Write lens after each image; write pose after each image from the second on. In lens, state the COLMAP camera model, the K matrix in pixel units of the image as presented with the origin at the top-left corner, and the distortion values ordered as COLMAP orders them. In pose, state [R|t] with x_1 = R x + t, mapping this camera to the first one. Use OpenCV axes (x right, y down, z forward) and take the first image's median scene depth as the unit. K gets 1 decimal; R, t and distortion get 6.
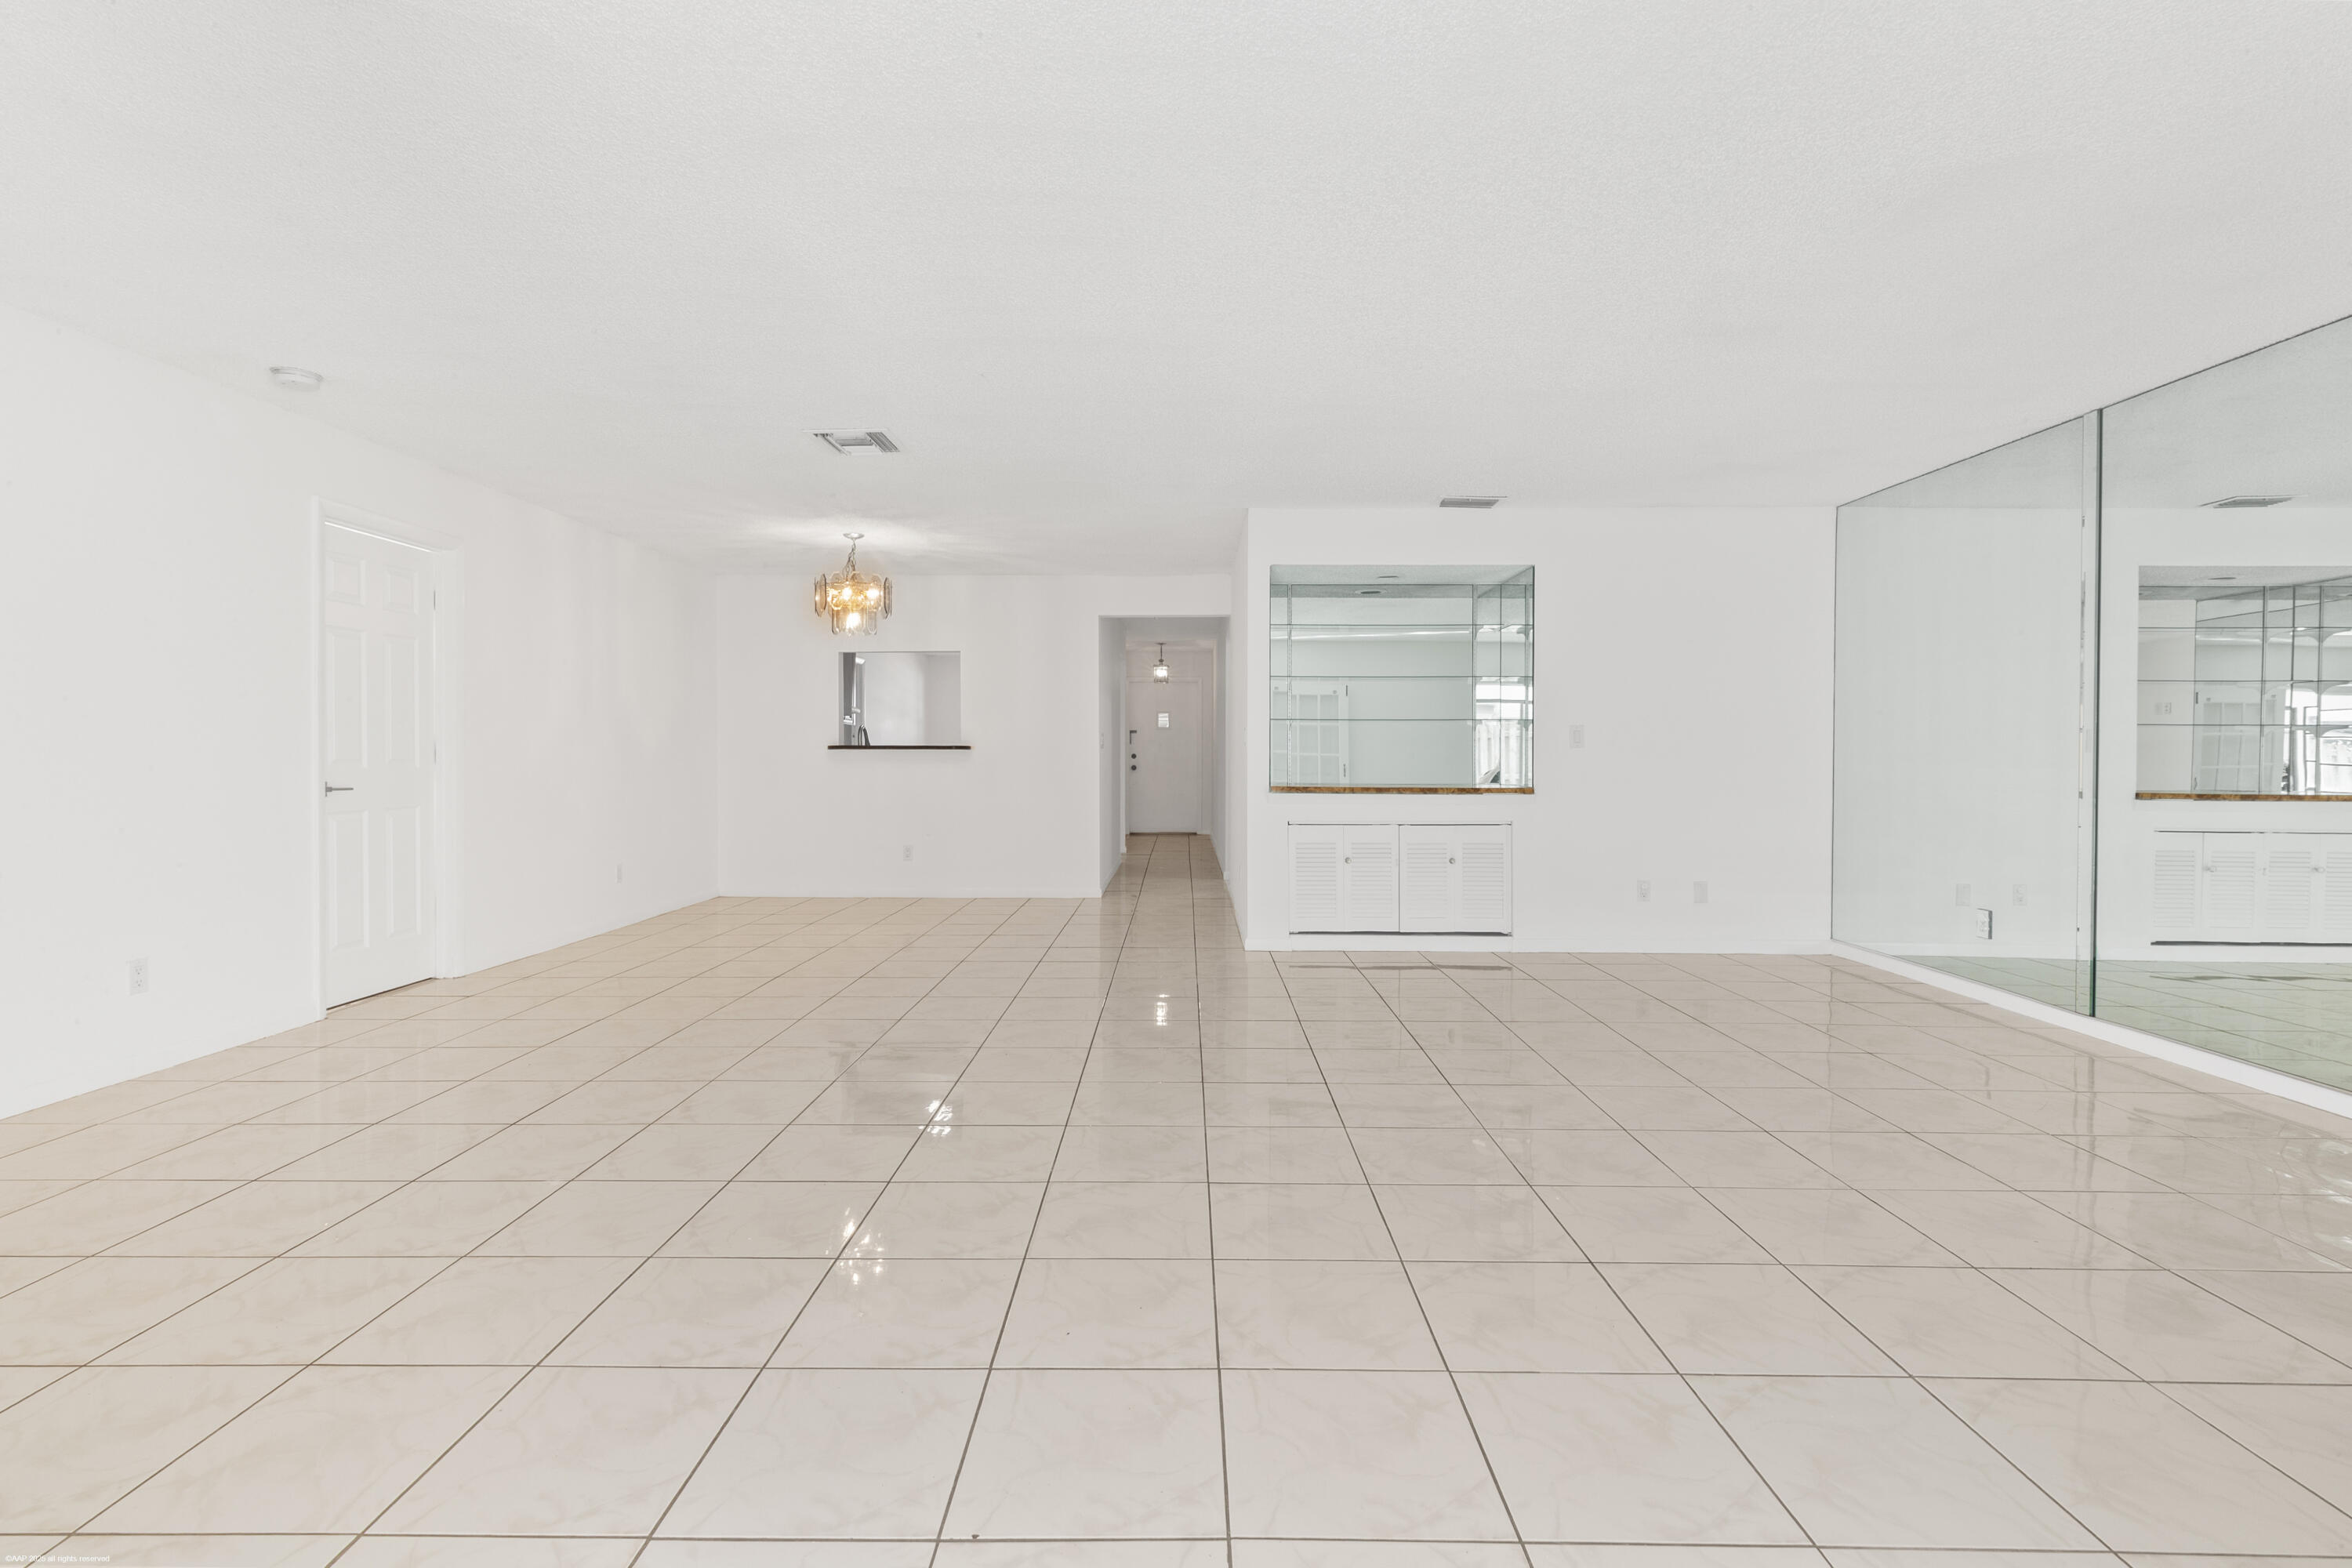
lens RADIAL K [[1075.9, 0, 1176.0], [0, 1075.9, 784.0], [0, 0, 1]] dist [0.001621, -0.000026]
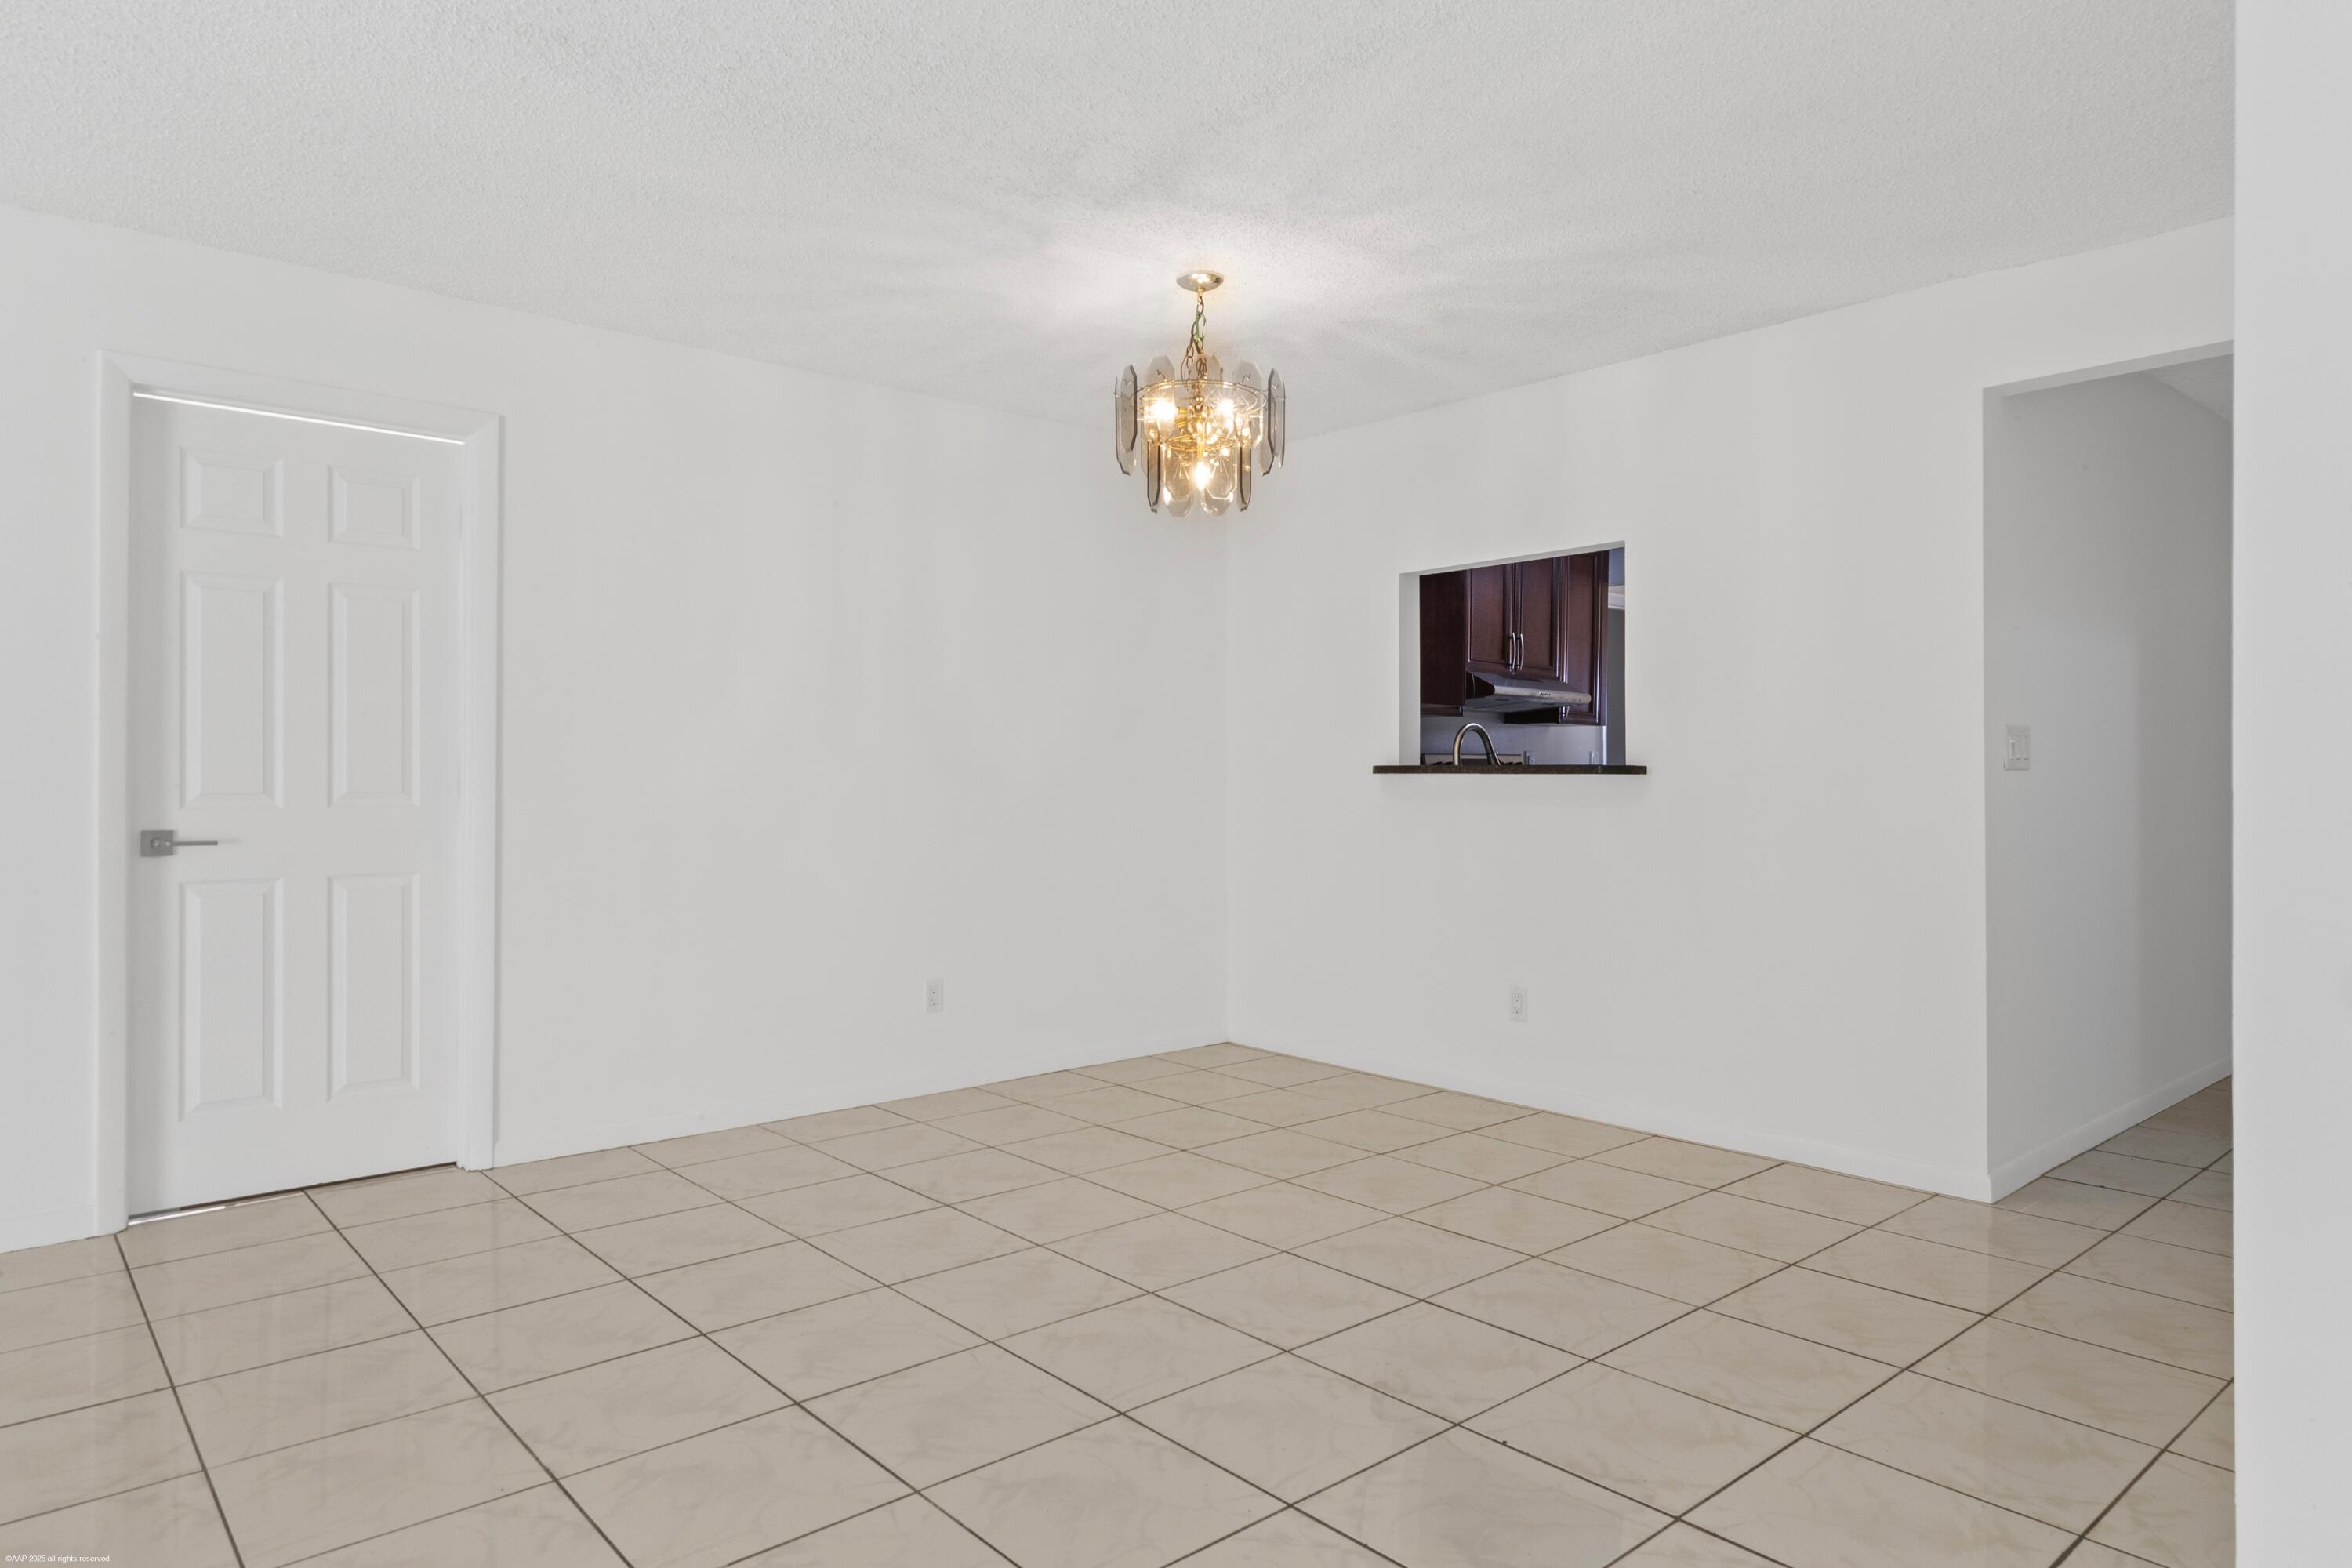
lens RADIAL K [[1414.4, 0, 1176.0], [0, 1414.4, 784.0], [0, 0, 1]] dist [-0.000098, -0.000024]
pose [[0.661889, 0.003355, -0.749594, 0.121732], [-0.021718, 0.999656, -0.014703, -0.019617], [0.749287, 0.026012, 0.661735, 0.615179]]
